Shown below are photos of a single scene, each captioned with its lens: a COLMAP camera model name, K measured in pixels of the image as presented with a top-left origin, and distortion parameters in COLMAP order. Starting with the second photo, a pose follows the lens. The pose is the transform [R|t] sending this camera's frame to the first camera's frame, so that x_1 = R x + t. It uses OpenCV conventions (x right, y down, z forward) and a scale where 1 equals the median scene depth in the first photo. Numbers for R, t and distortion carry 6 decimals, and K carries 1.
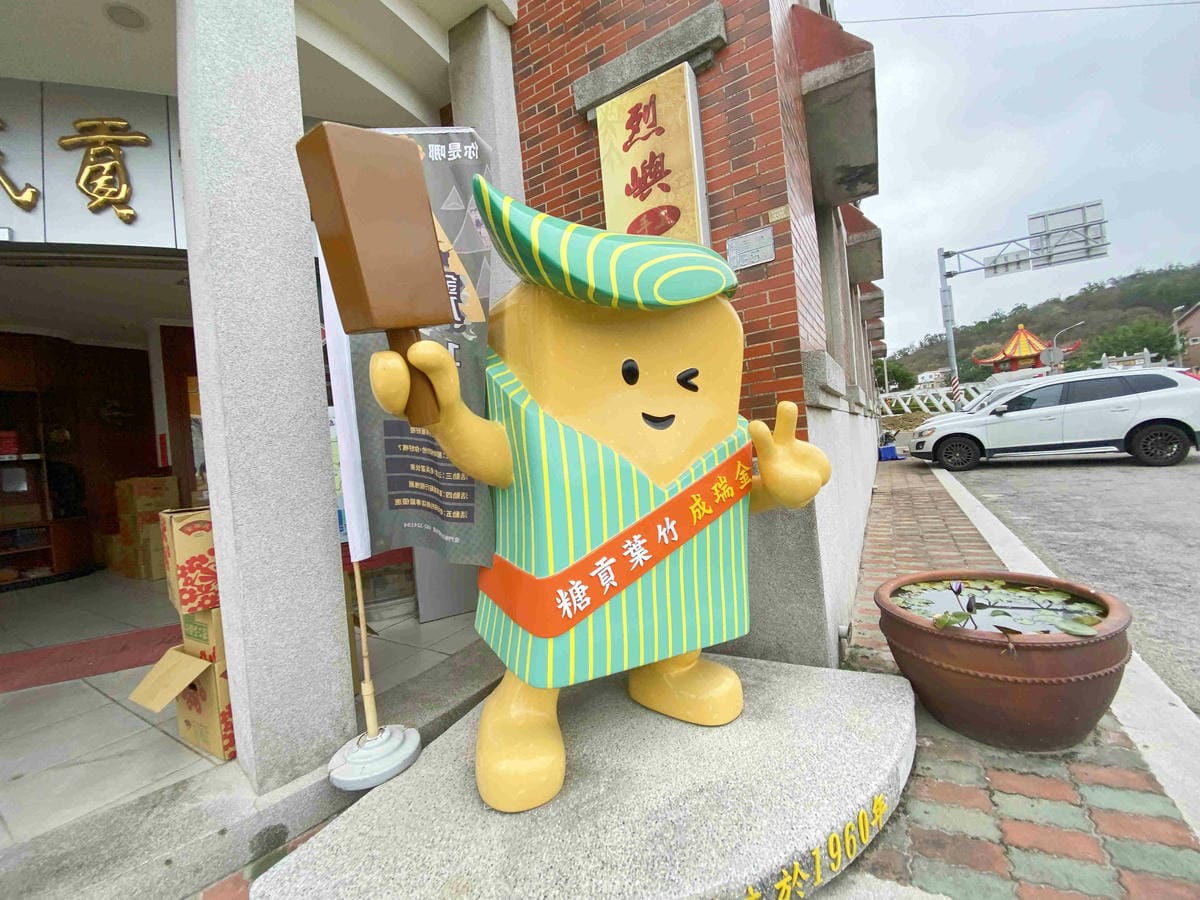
lens RADIAL K [[489.2, 0, 598.7], [0, 489.2, 453.5], [0, 0, 1]] dist [0.052321, -0.033711]
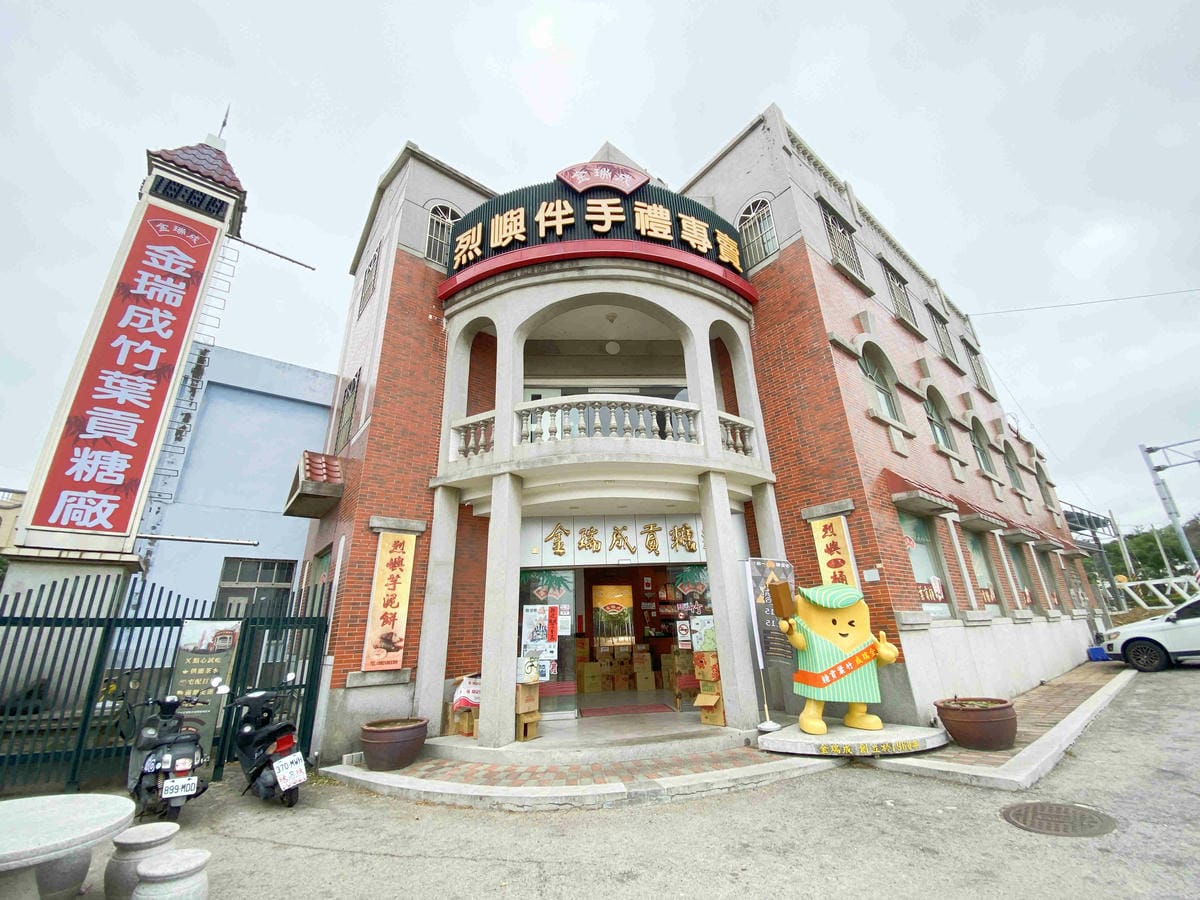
lens RADIAL K [[489.2, 0, 598.7], [0, 489.2, 453.5], [0, 0, 1]] dist [0.052321, -0.033711]
pose [[0.938674, -0.062934, -0.339015, -0.199855], [-0.052730, 0.945438, -0.321508, -0.043435], [0.340751, 0.319667, 0.884139, -2.615172]]
